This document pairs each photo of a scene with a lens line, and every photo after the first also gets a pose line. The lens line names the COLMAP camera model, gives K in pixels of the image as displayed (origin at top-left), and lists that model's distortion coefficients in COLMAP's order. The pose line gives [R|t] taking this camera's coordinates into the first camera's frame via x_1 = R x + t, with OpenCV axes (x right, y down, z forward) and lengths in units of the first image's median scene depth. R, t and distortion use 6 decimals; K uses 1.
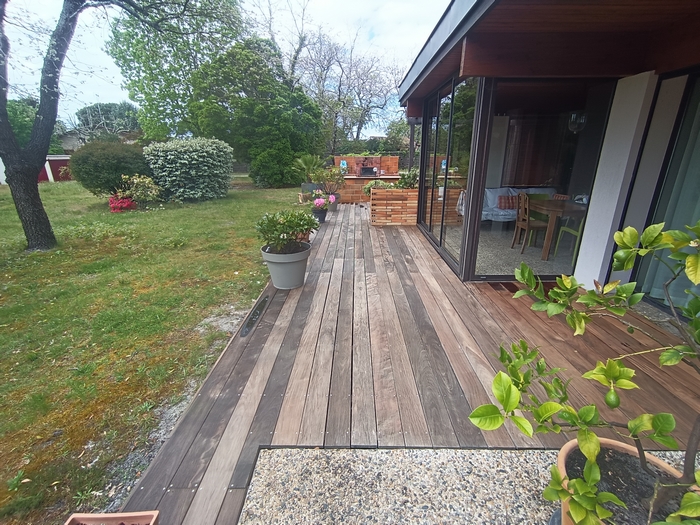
lens RADIAL K [[324.2, 0, 350.3], [0, 324.2, 262.2], [0, 0, 1]] dist [-0.000702, -0.000006]
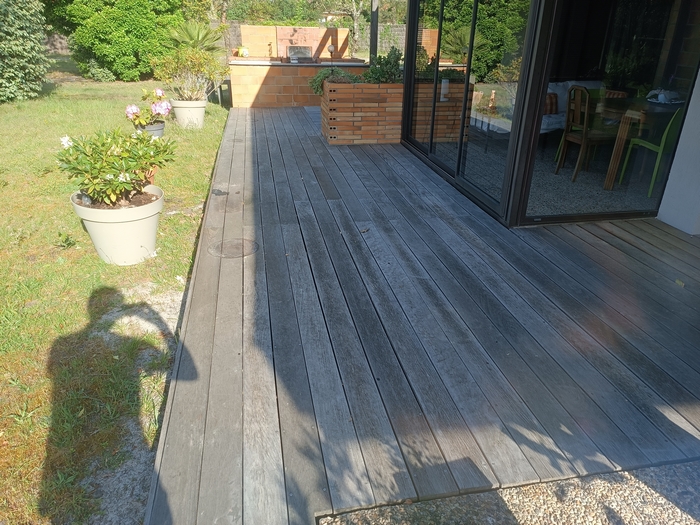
lens RADIAL K [[512.2, 0, 355.3], [0, 512.2, 262.8], [0, 0, 1]] dist [0.055289, -0.050671]
pose [[0.978176, -0.064839, 0.197402, -0.099275], [0.043077, 0.992705, 0.112607, 0.000470], [-0.203263, -0.101646, 0.973834, 0.027480]]
